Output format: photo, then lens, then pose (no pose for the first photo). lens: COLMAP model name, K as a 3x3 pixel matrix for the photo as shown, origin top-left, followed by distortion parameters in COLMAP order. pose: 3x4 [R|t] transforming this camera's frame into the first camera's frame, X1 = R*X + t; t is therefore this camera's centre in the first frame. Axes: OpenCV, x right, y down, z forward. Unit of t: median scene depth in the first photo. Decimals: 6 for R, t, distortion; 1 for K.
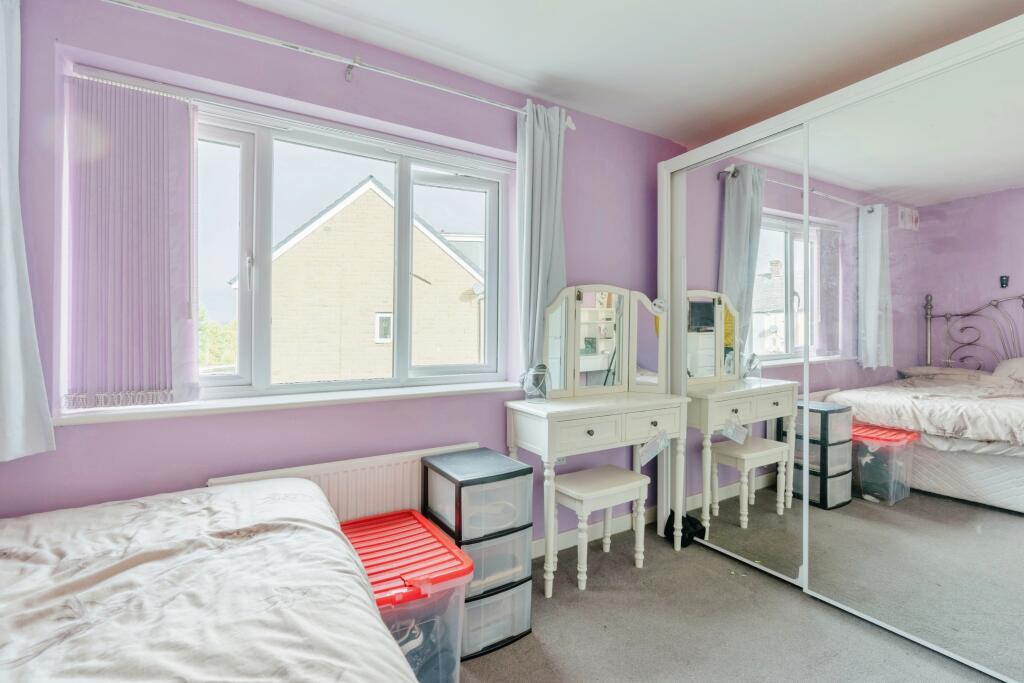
lens RADIAL K [[464.4, 0, 517.7], [0, 464.4, 336.2], [0, 0, 1]] dist [-0.002771, -0.000368]
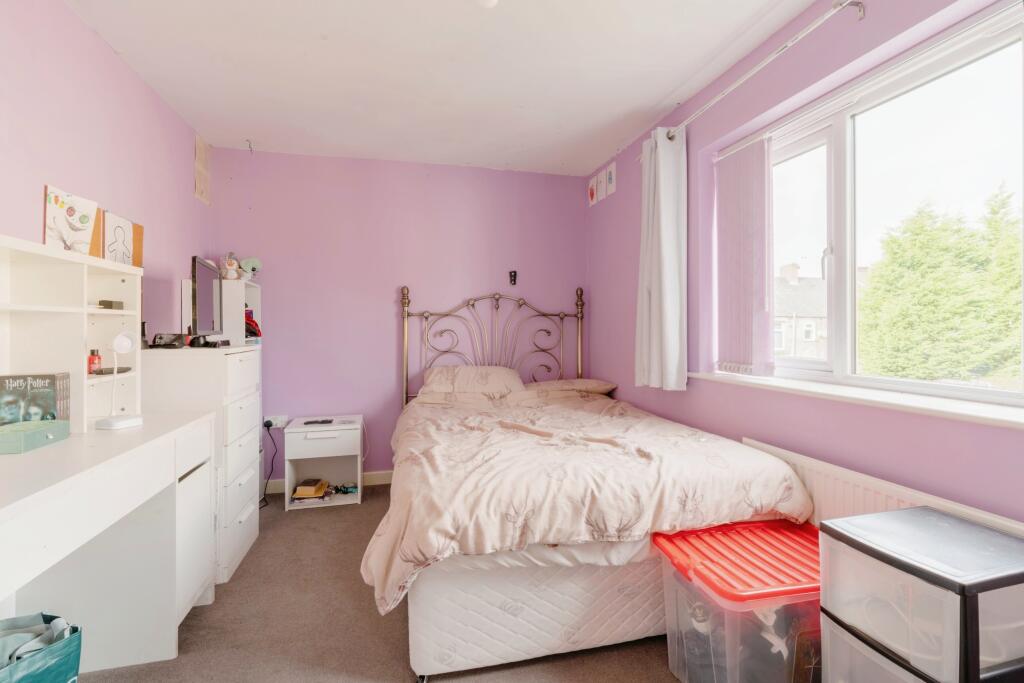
lens RADIAL K [[467.0, 0, 513.4], [0, 467.0, 322.6], [0, 0, 1]] dist [-0.000807, -0.000050]
pose [[-0.293379, -0.006048, -0.955977, 0.677840], [0.001341, 0.999976, -0.006738, 0.001557], [0.955995, -0.003259, -0.293364, 0.702450]]
